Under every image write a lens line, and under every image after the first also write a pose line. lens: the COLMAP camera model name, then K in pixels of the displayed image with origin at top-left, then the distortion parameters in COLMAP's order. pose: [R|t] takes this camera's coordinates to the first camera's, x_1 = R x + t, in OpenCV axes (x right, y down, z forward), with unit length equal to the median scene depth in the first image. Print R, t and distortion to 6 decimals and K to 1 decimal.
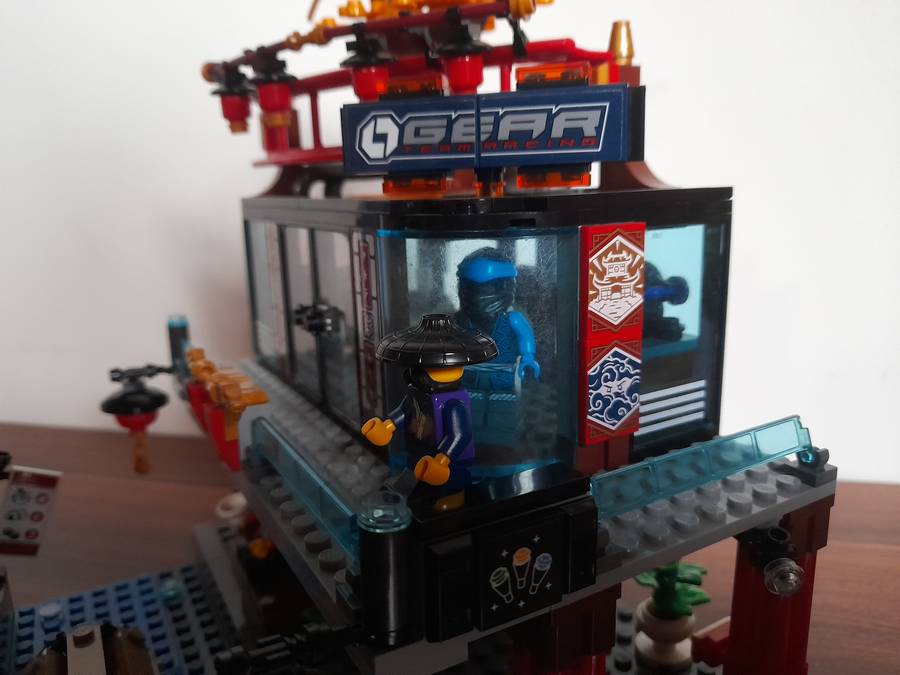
lens RADIAL K [[702.1, 0, 449.6], [0, 702.1, 340.6], [0, 0, 1]] dist [0.006809, -0.009494]
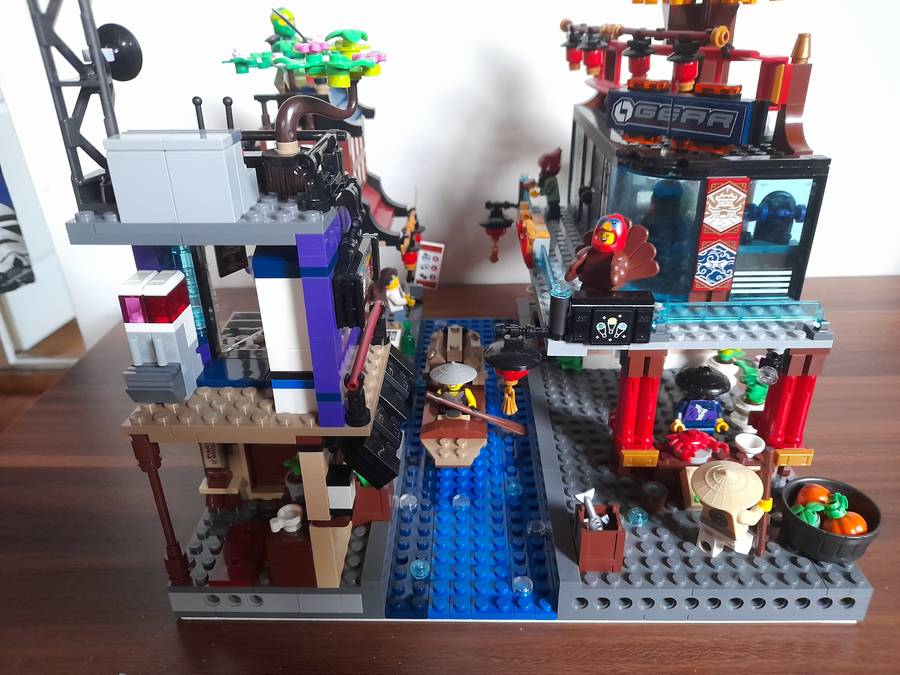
lens RADIAL K [[702.1, 0, 449.6], [0, 702.1, 340.6], [0, 0, 1]] dist [0.006809, -0.009494]
pose [[0.858814, 0.243327, -0.450811, 0.526906], [-0.120615, 0.951300, 0.283692, -0.189209], [0.497886, -0.189264, 0.846338, -1.003473]]
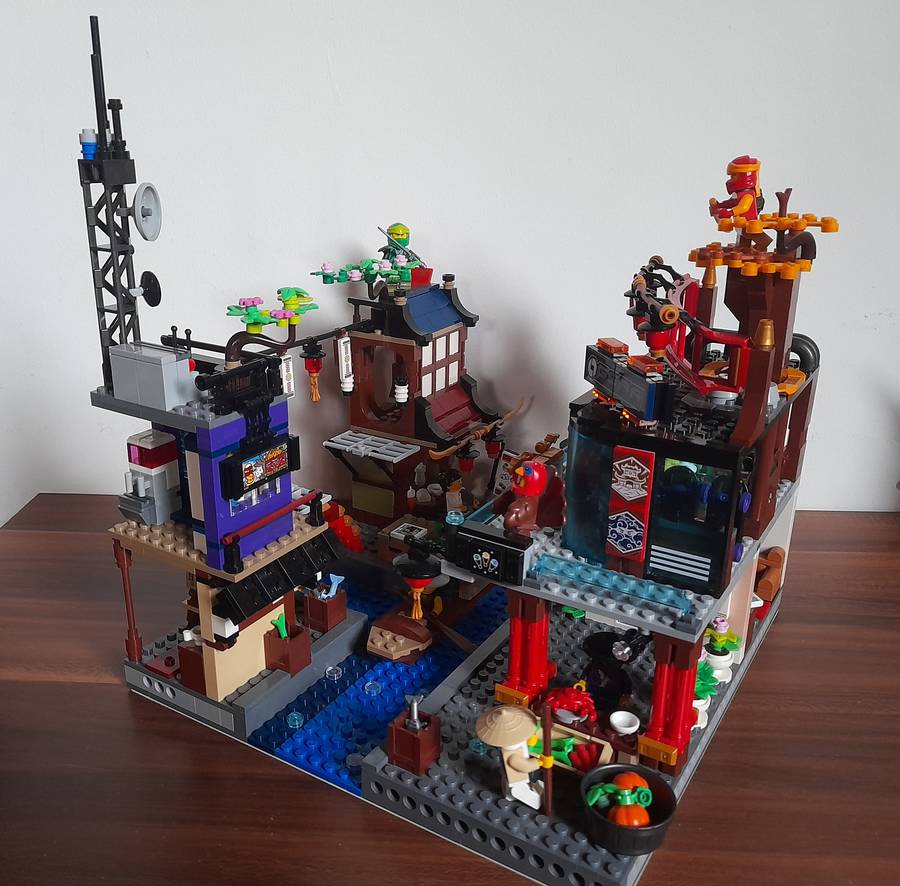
lens RADIAL K [[948.7, 0, 390.6], [0, 948.7, 446.2], [0, 0, 1]] dist [0.033115, -0.005255]
pose [[0.447570, 0.338980, -0.827511, 2.002741], [-0.205355, 0.939600, 0.273827, -0.723480], [0.870351, 0.047377, 0.490148, -0.816070]]
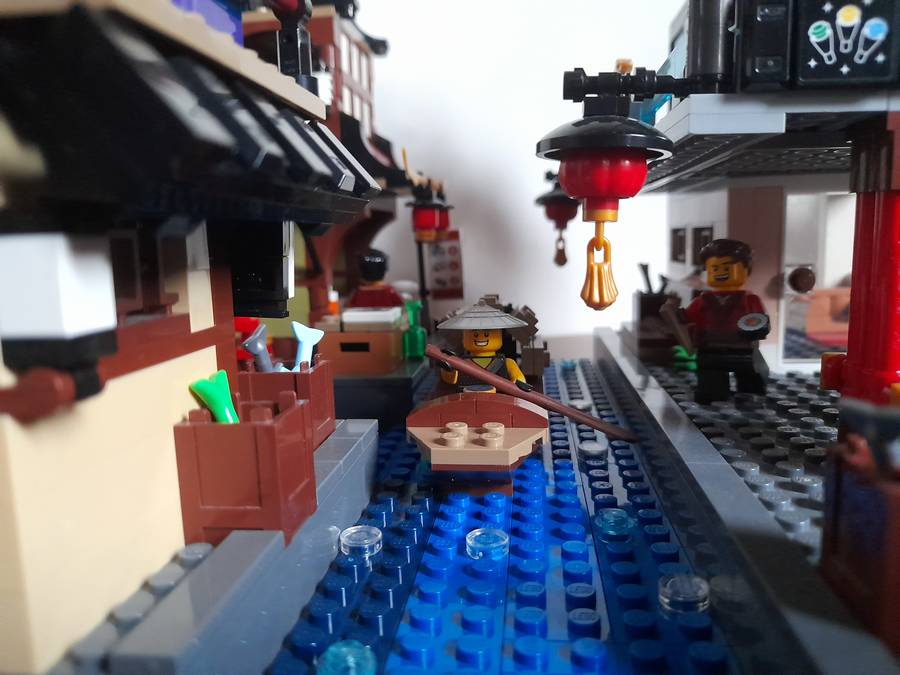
lens RADIAL K [[702.1, 0, 449.6], [0, 702.1, 340.6], [0, 0, 1]] dist [0.006809, -0.009494]
pose [[0.806843, 0.085175, -0.584594, 0.191127], [-0.122896, 0.992103, -0.025070, 0.611653], [0.577842, 0.092072, 0.810939, -0.089156]]
